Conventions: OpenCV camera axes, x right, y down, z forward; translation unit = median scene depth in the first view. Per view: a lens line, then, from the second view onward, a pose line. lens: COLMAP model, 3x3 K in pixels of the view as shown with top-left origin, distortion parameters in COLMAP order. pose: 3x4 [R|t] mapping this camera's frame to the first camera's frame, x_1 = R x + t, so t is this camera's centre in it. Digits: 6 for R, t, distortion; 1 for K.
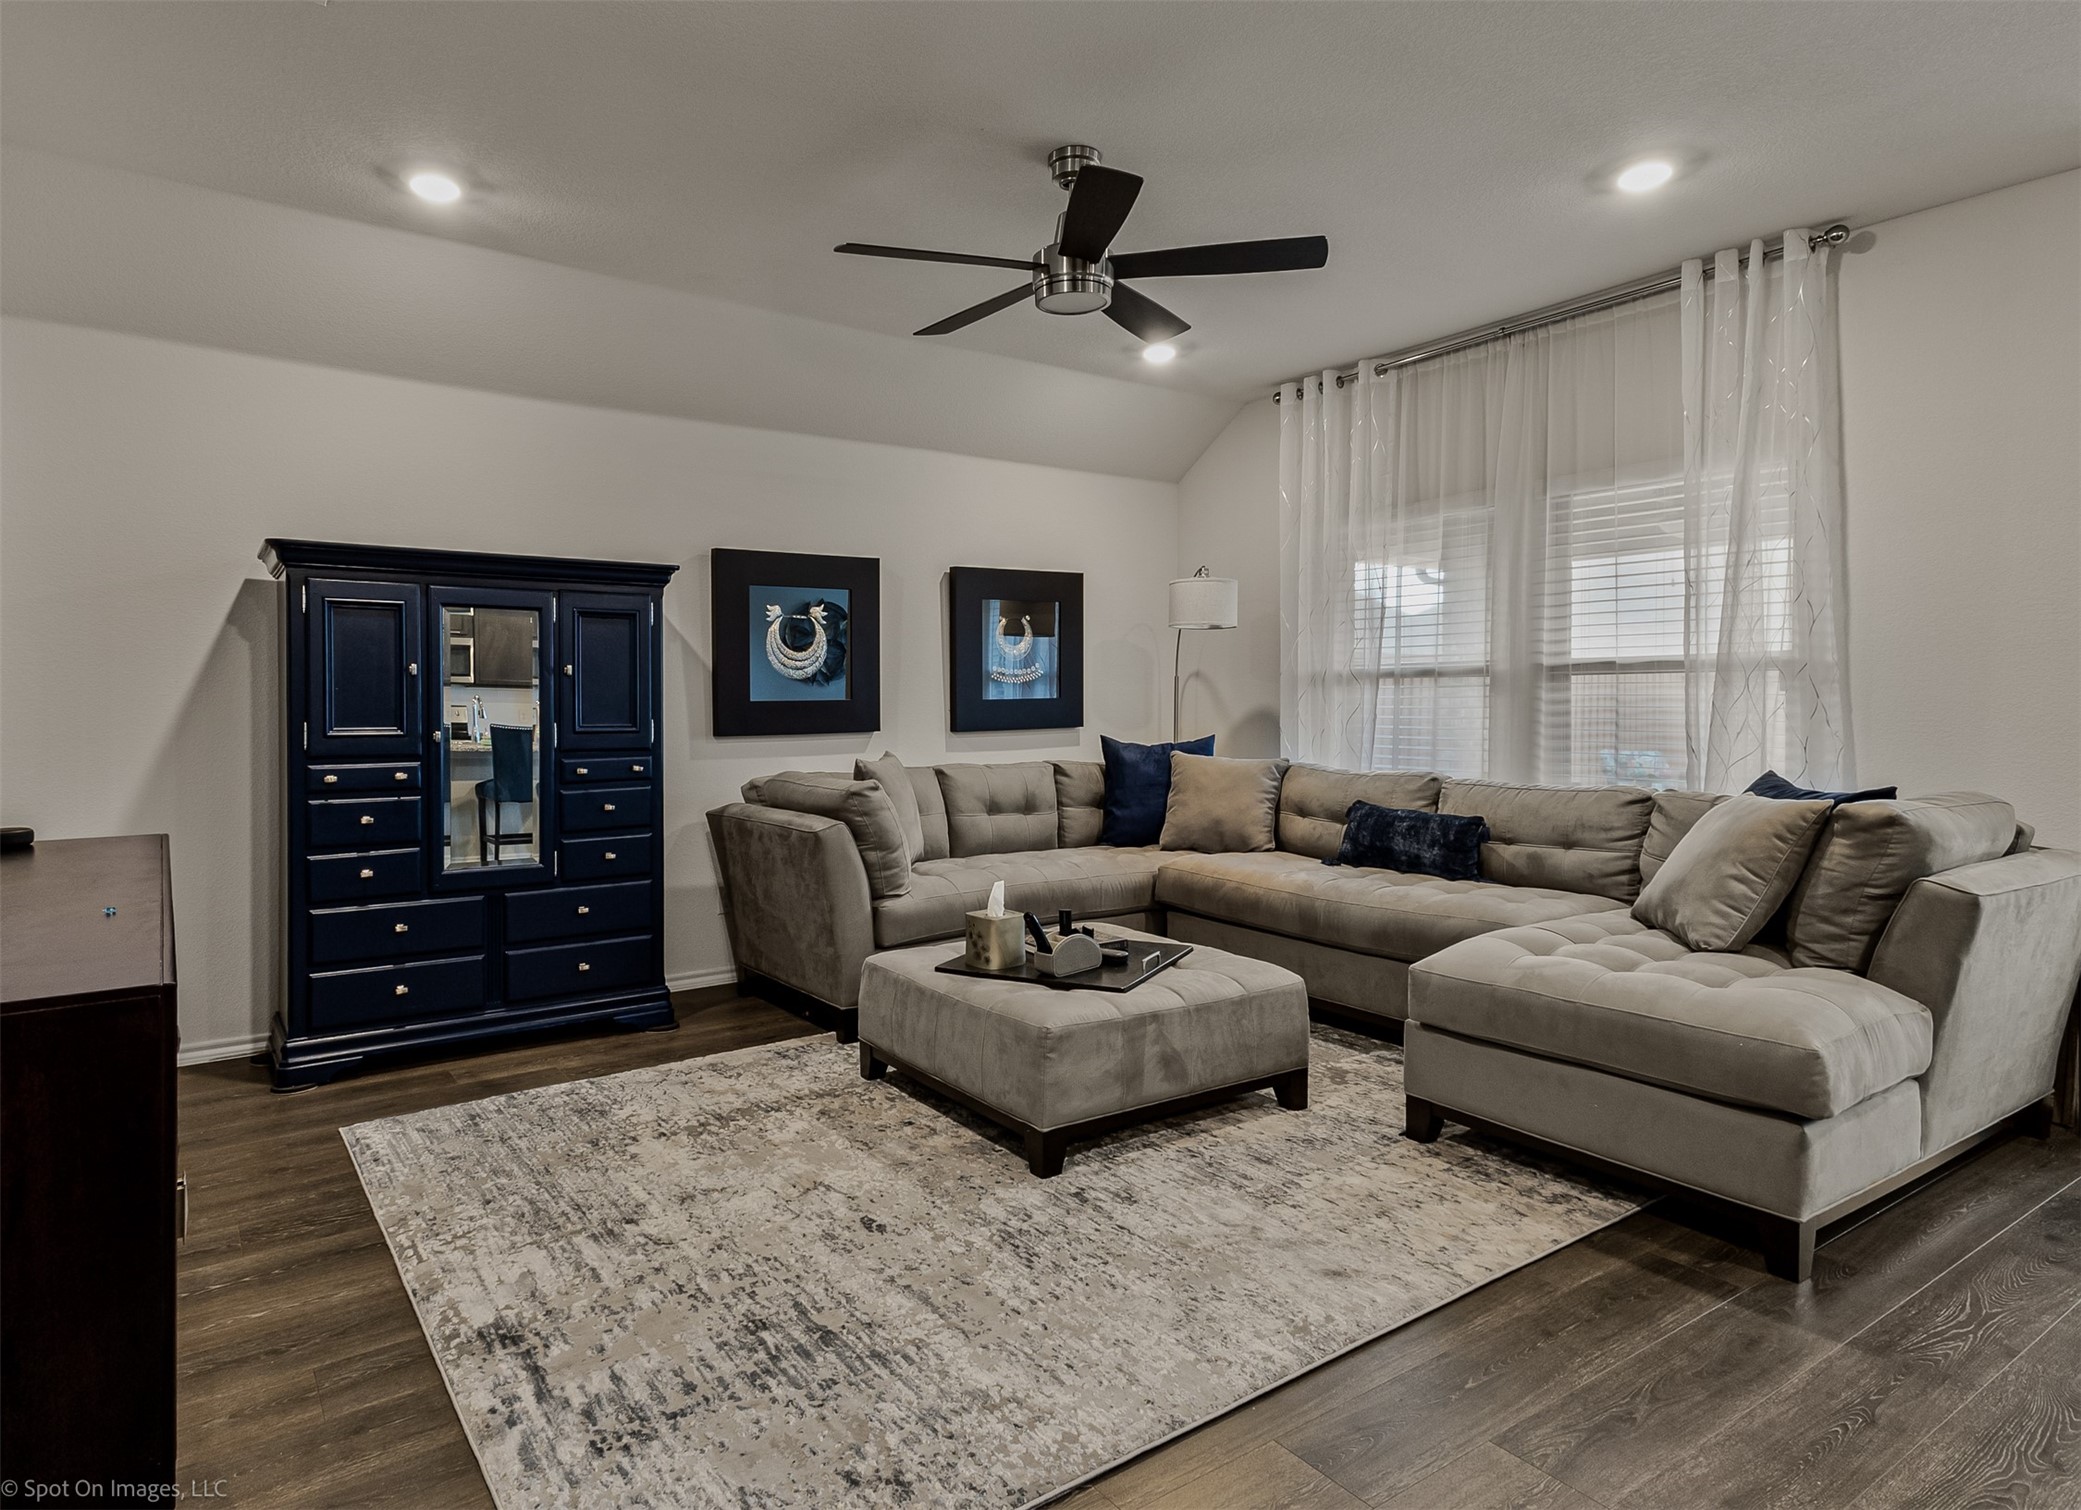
lens RADIAL K [[1170.2, 0, 967.2], [0, 1170.2, 737.0], [0, 0, 1]] dist [0.028804, 0.000118]
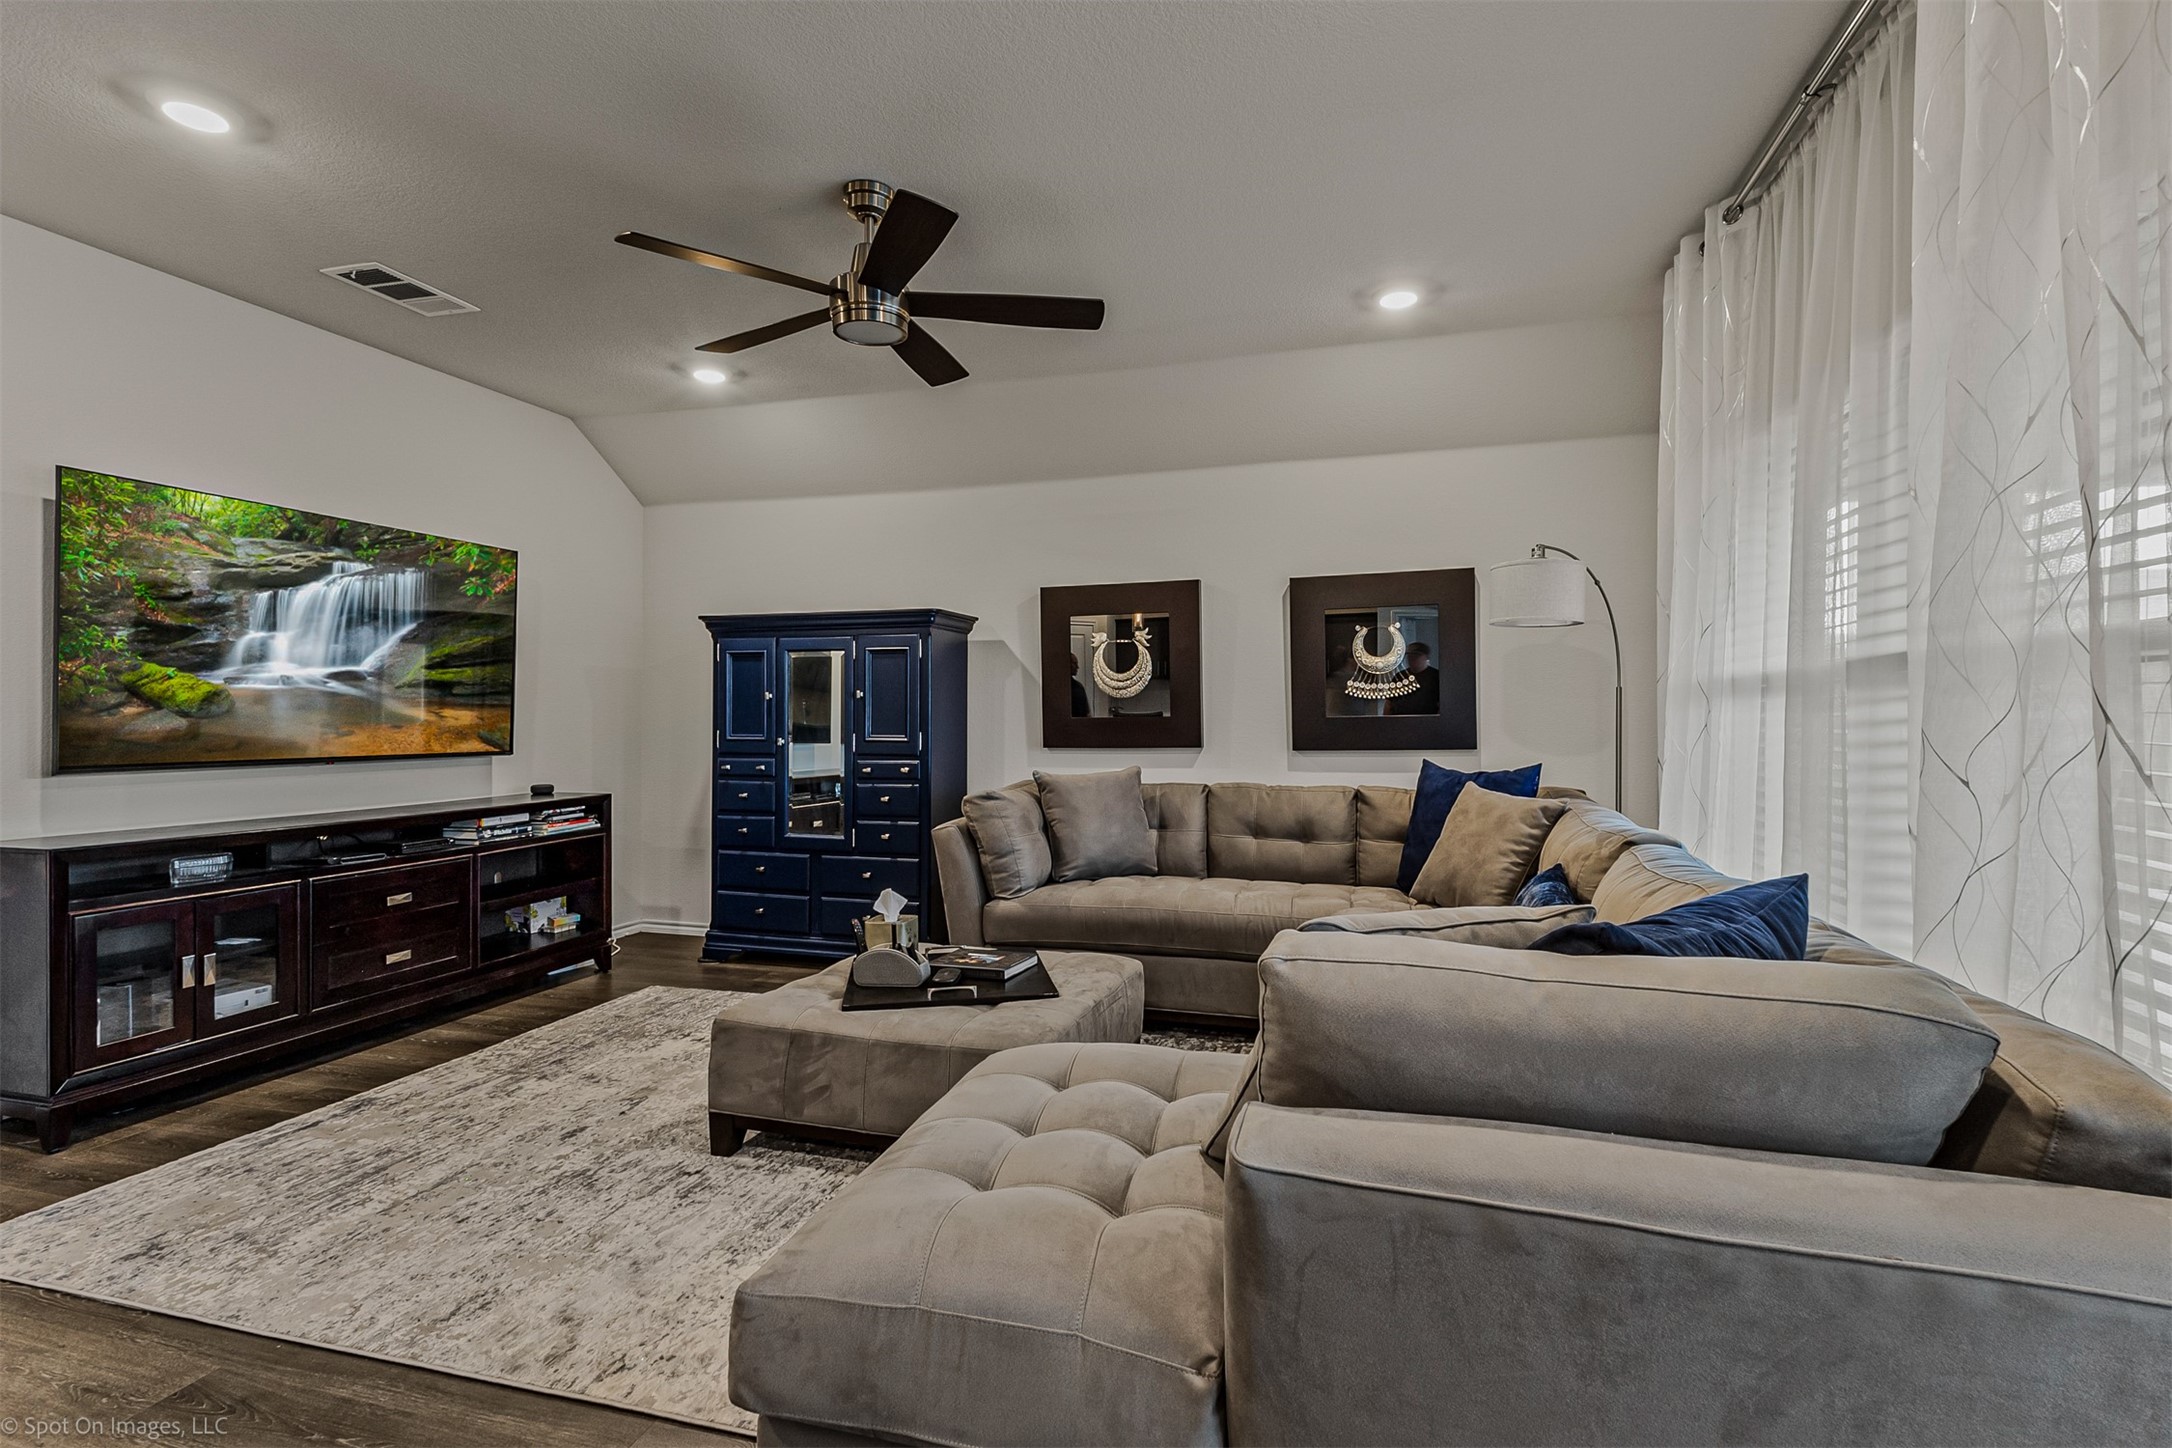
lens RADIAL K [[1000.7, 0, 1084.8], [0, 1000.7, 723.9], [0, 0, 1]] dist [0.013101, -0.001077]
pose [[0.631724, 0.007511, -0.775157, 0.560551], [-0.026460, 0.999579, -0.011878, -0.012614], [0.774742, 0.028014, 0.631657, 0.377157]]
